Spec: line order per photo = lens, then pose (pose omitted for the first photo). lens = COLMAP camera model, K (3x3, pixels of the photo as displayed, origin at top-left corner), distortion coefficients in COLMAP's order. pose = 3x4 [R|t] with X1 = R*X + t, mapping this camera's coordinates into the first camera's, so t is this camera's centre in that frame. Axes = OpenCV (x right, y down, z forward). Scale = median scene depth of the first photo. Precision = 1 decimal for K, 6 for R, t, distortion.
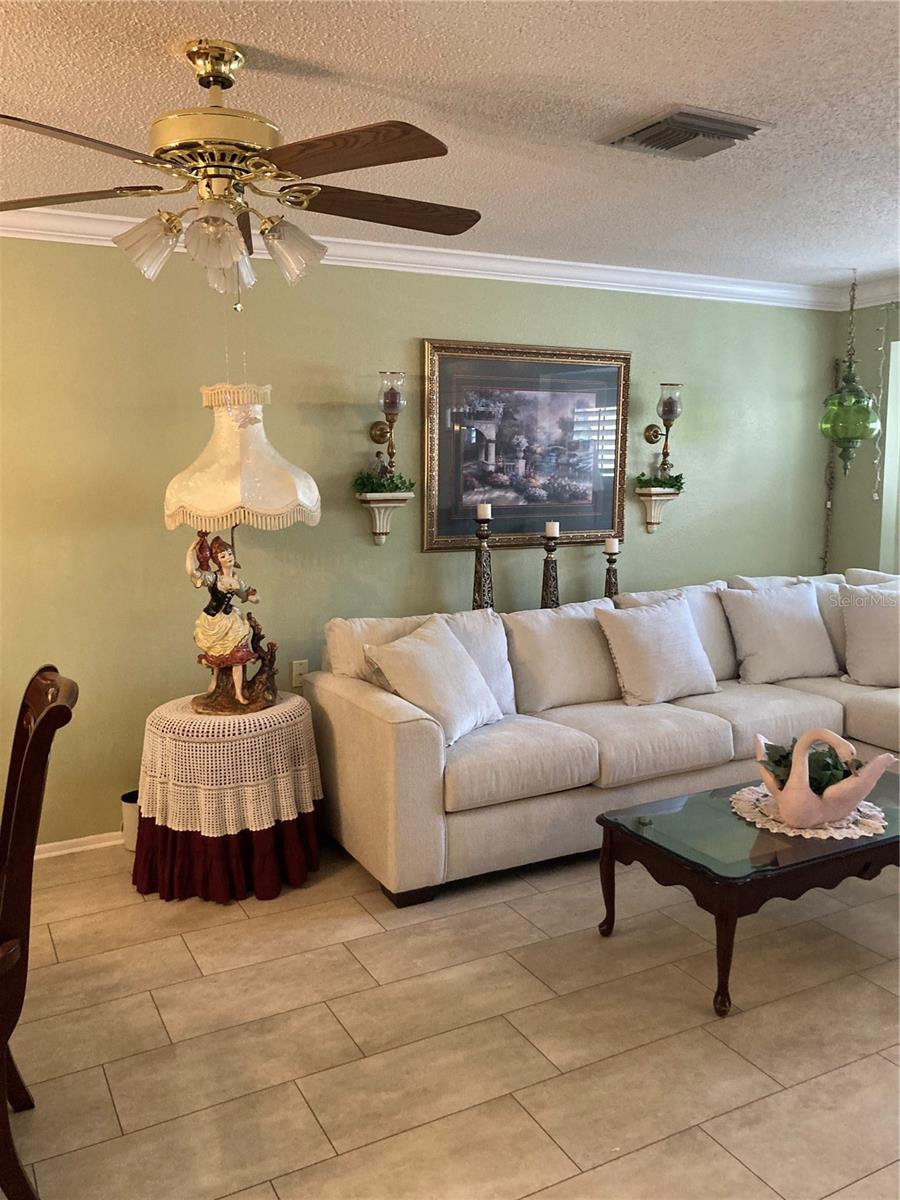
lens RADIAL K [[989.0, 0, 446.6], [0, 989.0, 601.9], [0, 0, 1]] dist [0.052326, -0.023636]
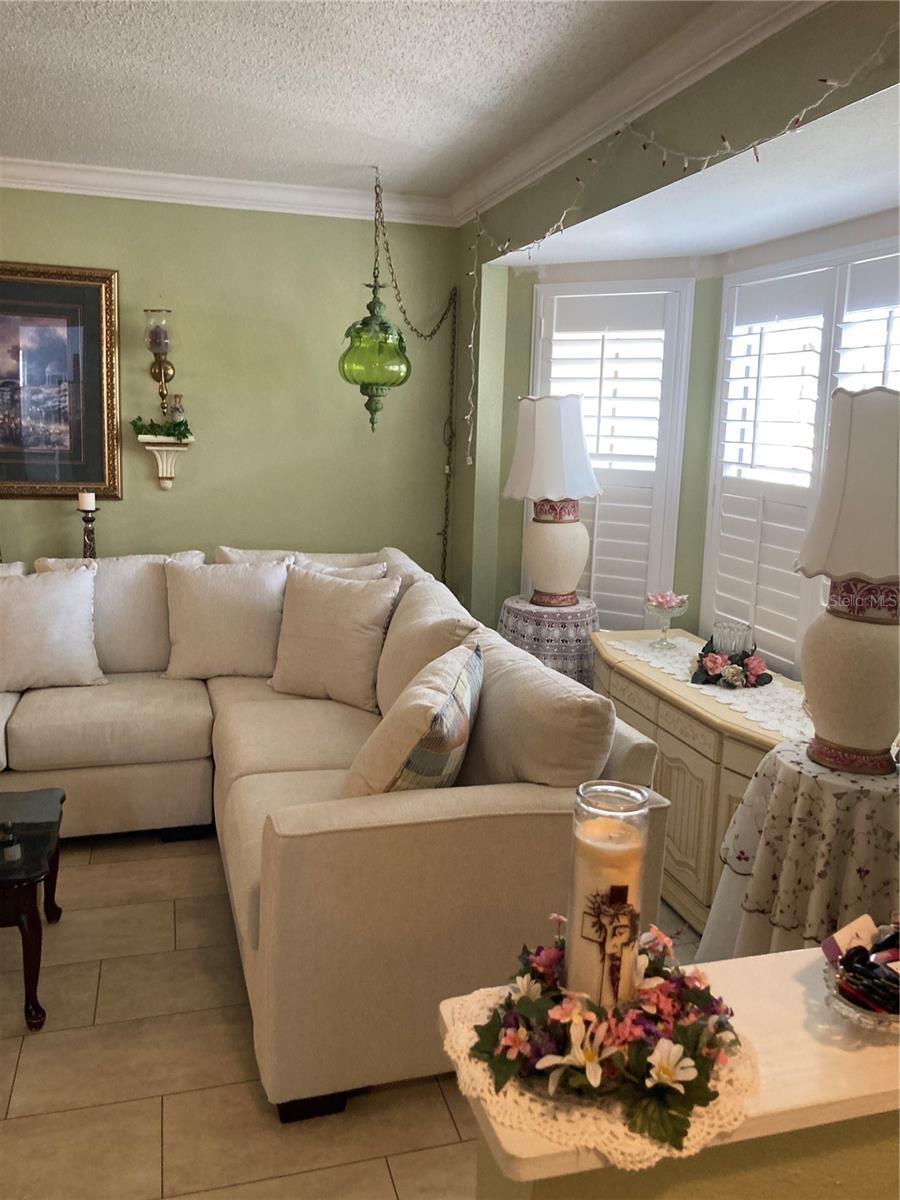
lens RADIAL K [[967.8, 0, 450.0], [0, 967.8, 600.0], [0, 0, 1]] dist [0.060958, -0.142867]
pose [[0.977557, 0.073006, -0.197615, 0.636947], [-0.063773, 0.996572, 0.052702, -0.036256], [0.200785, -0.038917, 0.978862, 0.244680]]
